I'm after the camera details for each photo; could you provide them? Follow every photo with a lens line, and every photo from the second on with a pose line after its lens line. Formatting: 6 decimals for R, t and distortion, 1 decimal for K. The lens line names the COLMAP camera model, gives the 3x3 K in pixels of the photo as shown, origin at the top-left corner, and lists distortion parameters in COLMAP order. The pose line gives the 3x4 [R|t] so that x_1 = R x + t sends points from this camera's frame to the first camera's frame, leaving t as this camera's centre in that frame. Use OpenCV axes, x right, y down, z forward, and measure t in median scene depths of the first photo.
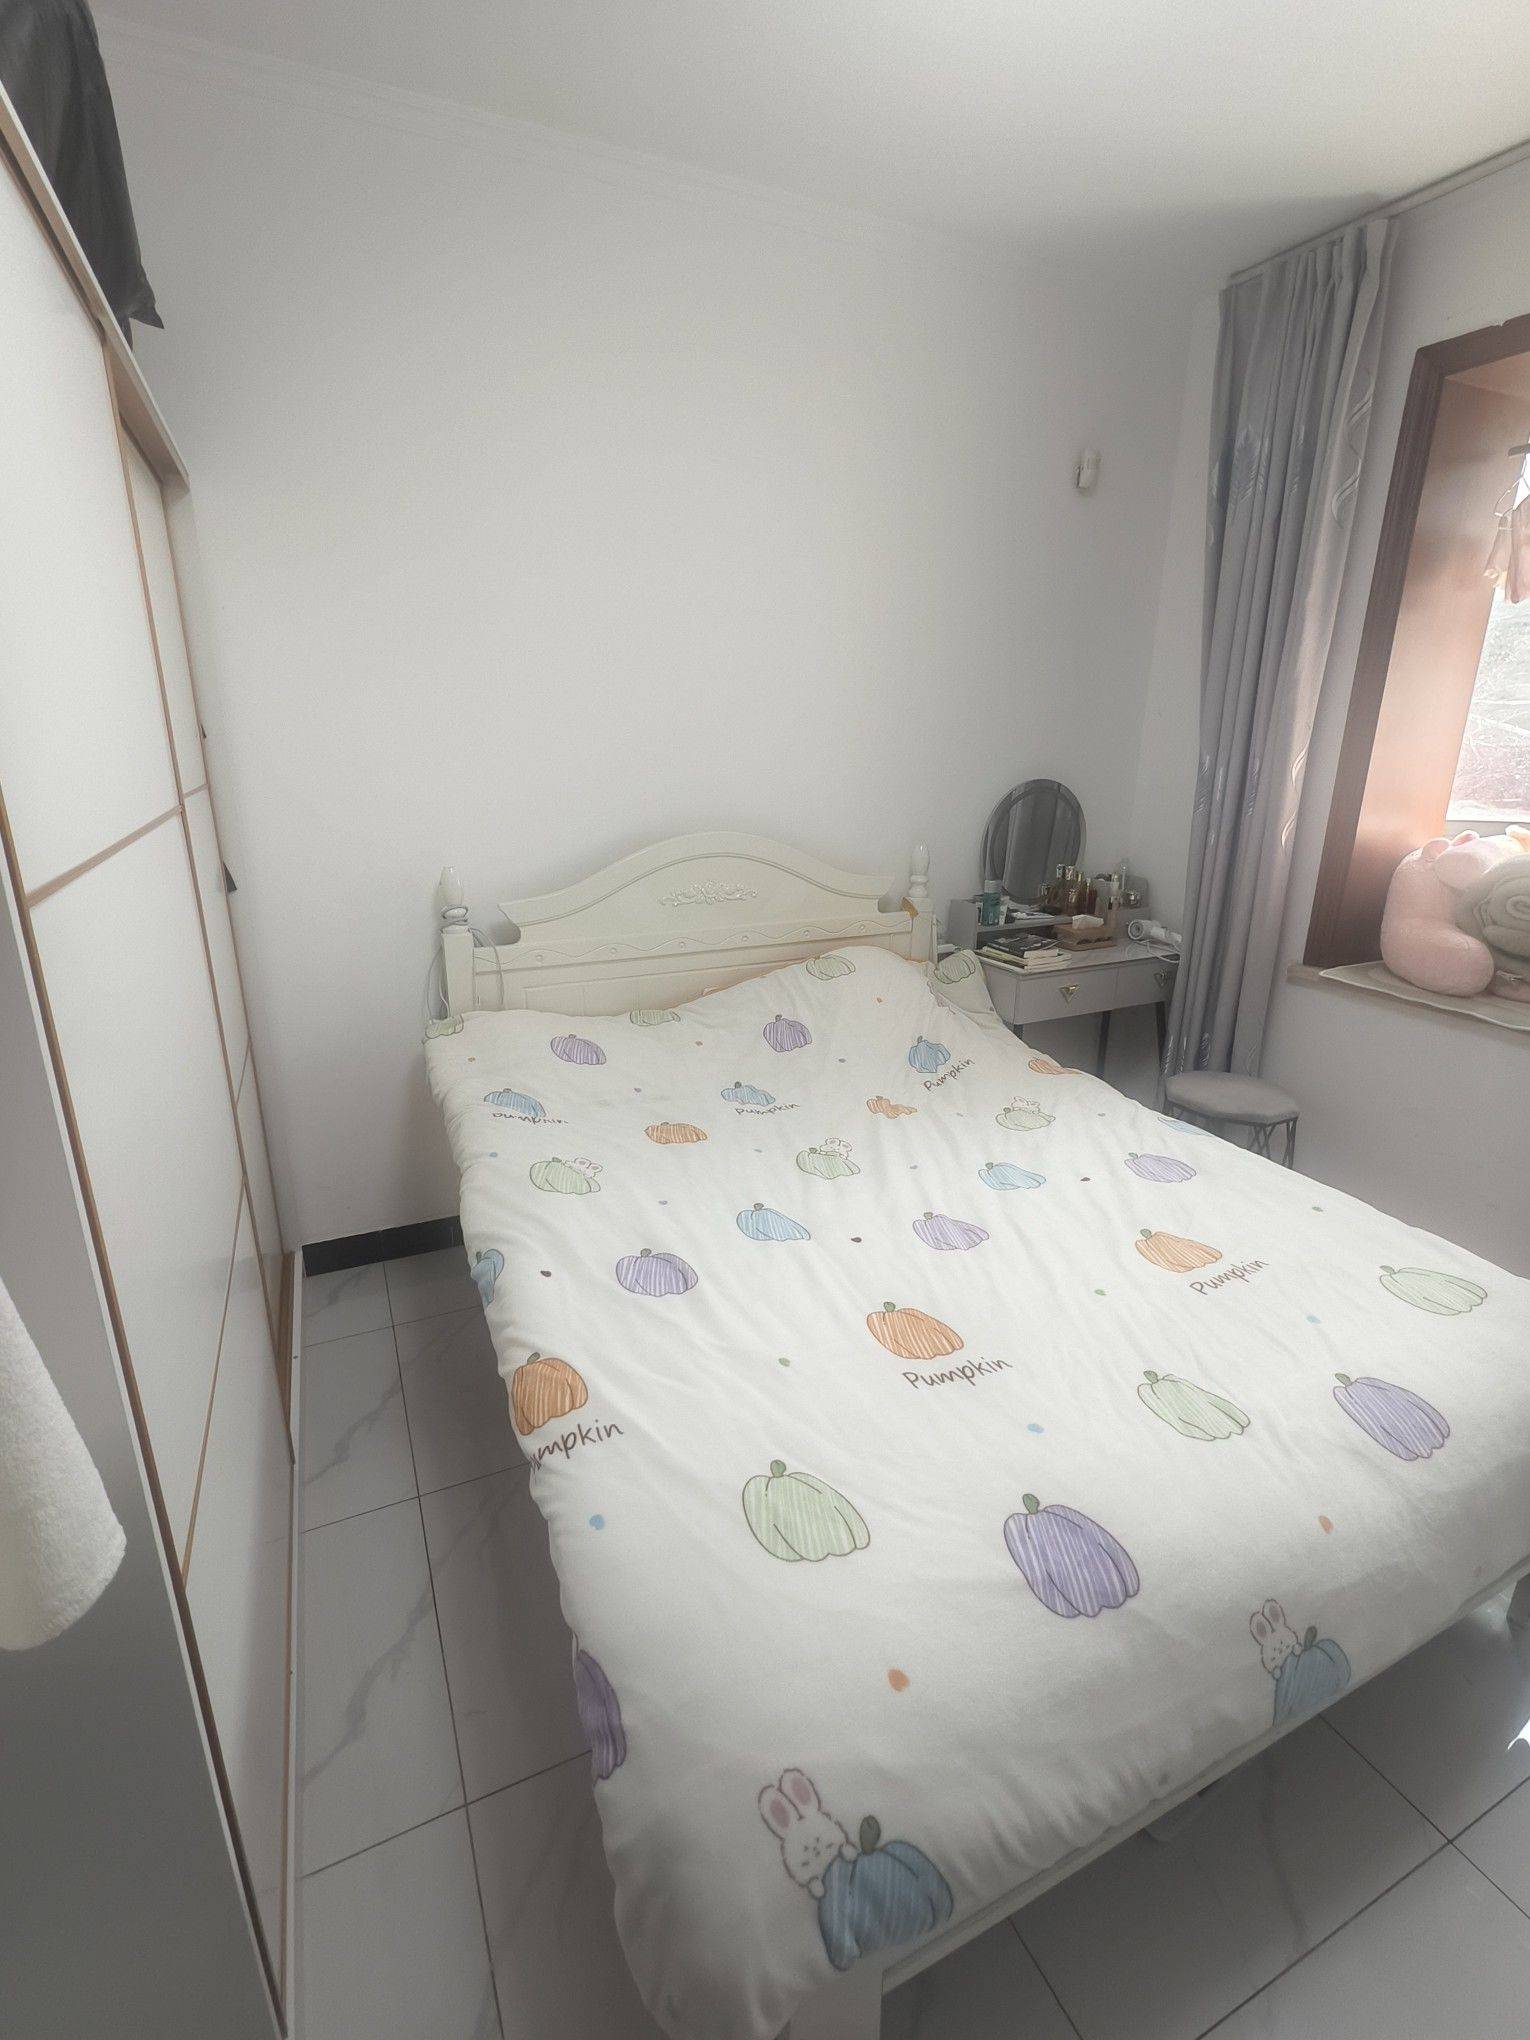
lens RADIAL K [[930.0, 0, 768.3], [0, 930.0, 1016.4], [0, 0, 1]] dist [-0.001748, -0.000159]
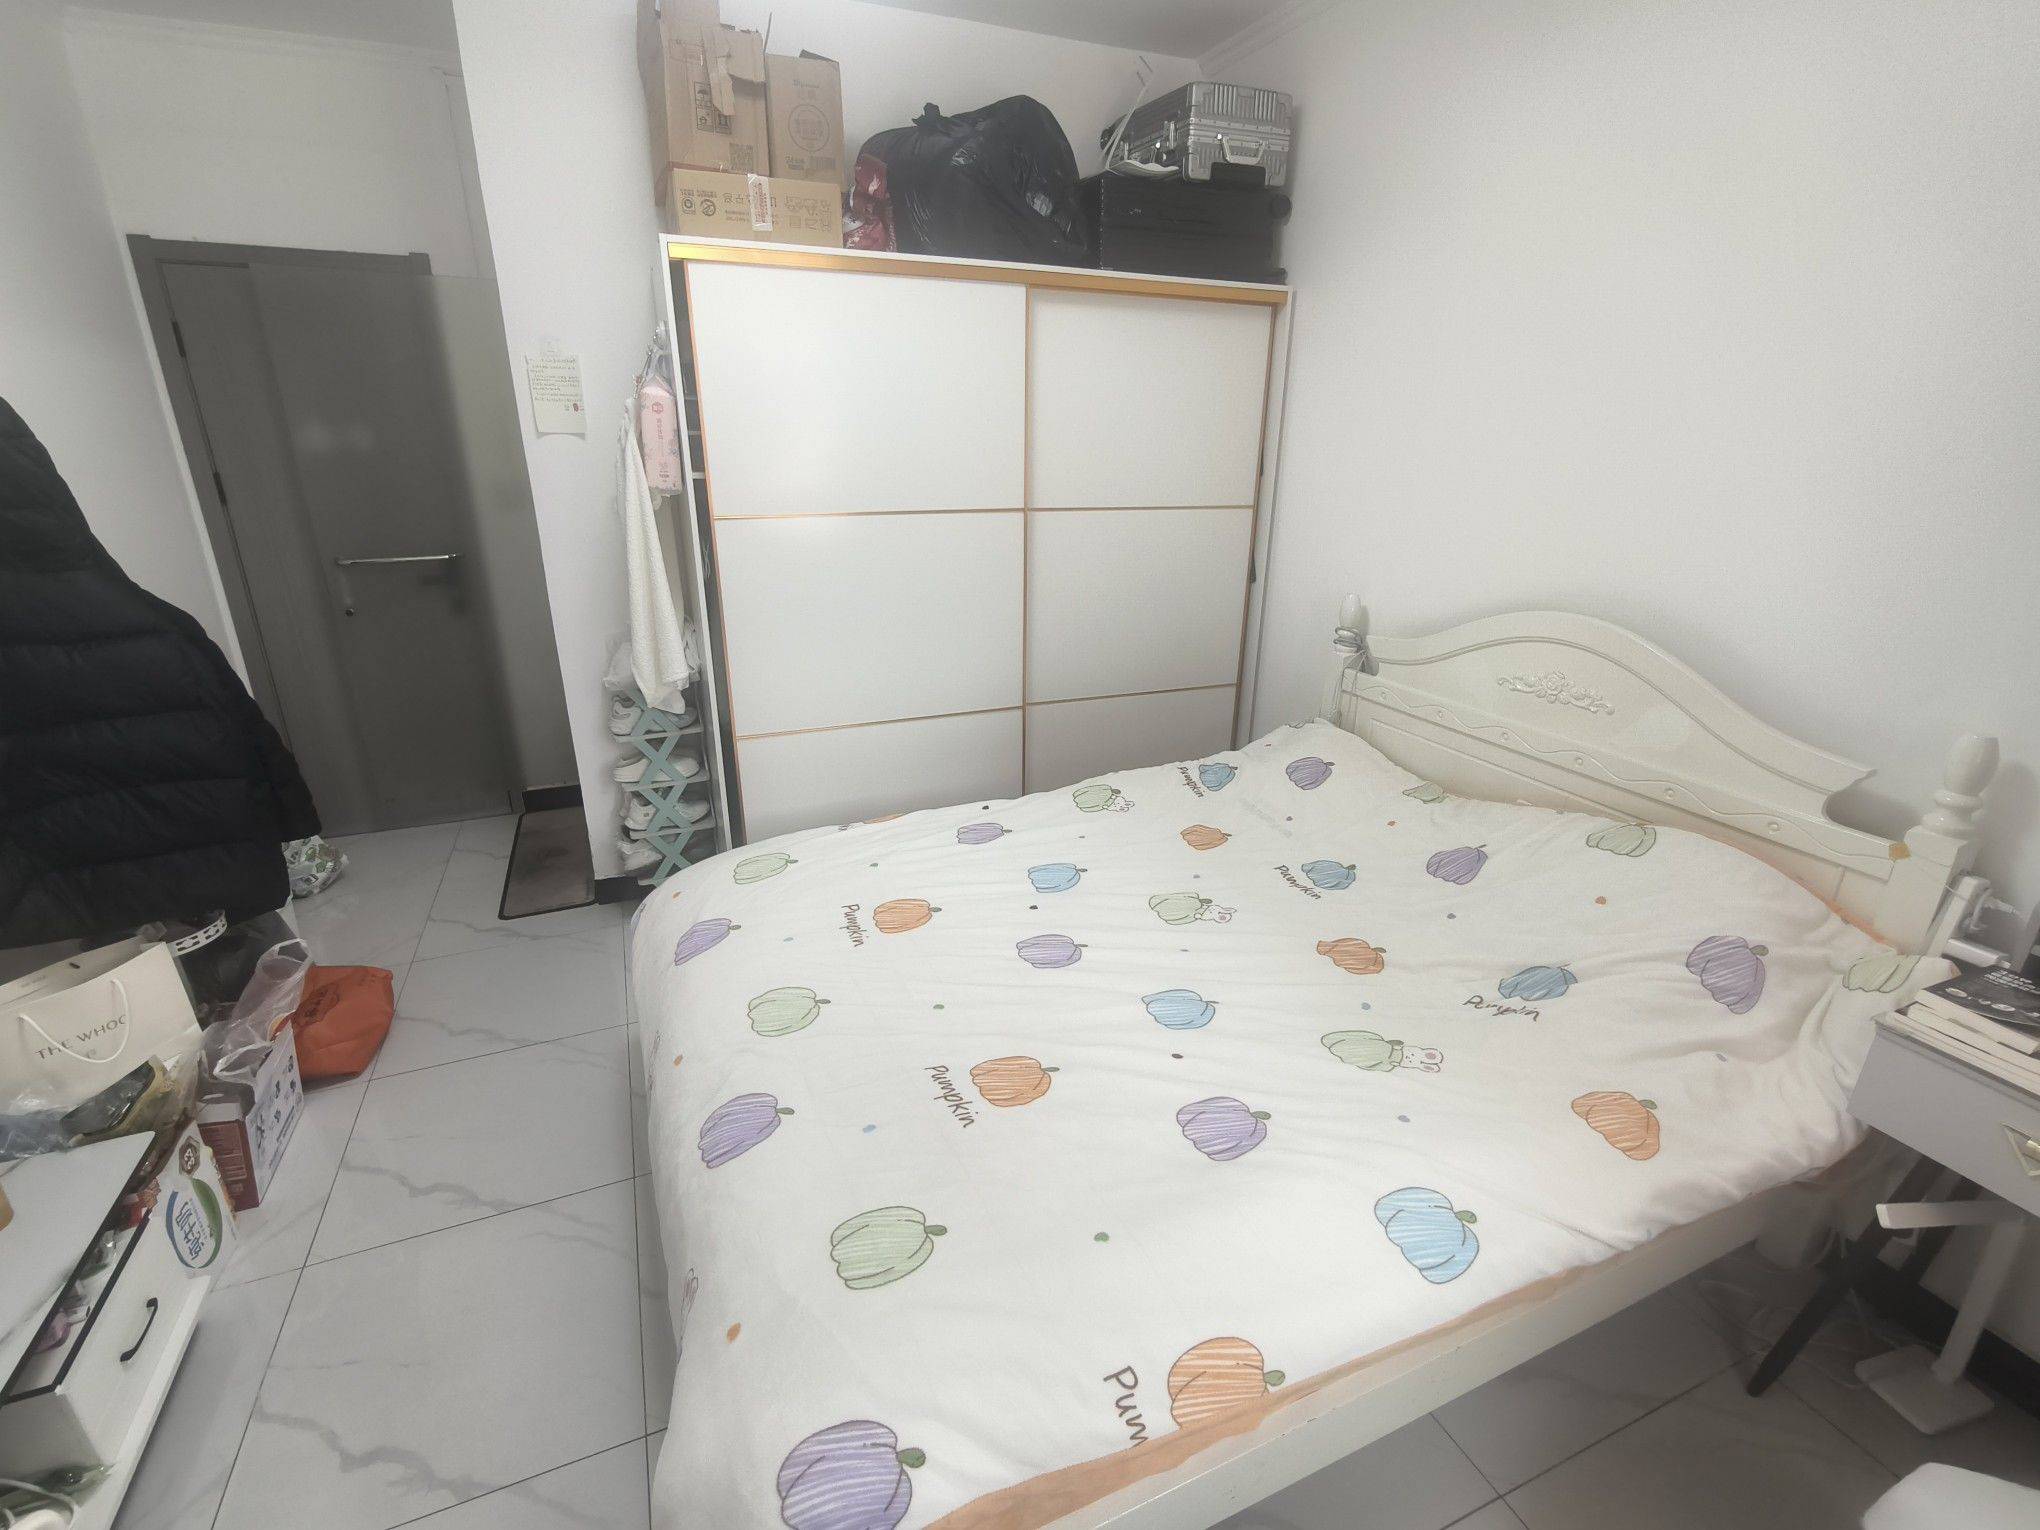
lens RADIAL K [[930.0, 0, 1014.3], [0, 930.0, 771.2], [0, 0, 1]] dist [-0.001748, -0.000159]
pose [[-0.044060, 0.333233, -0.941815, 1.002597], [-0.299902, 0.894838, 0.330642, -0.265282], [0.952952, 0.297020, 0.060510, 0.722727]]
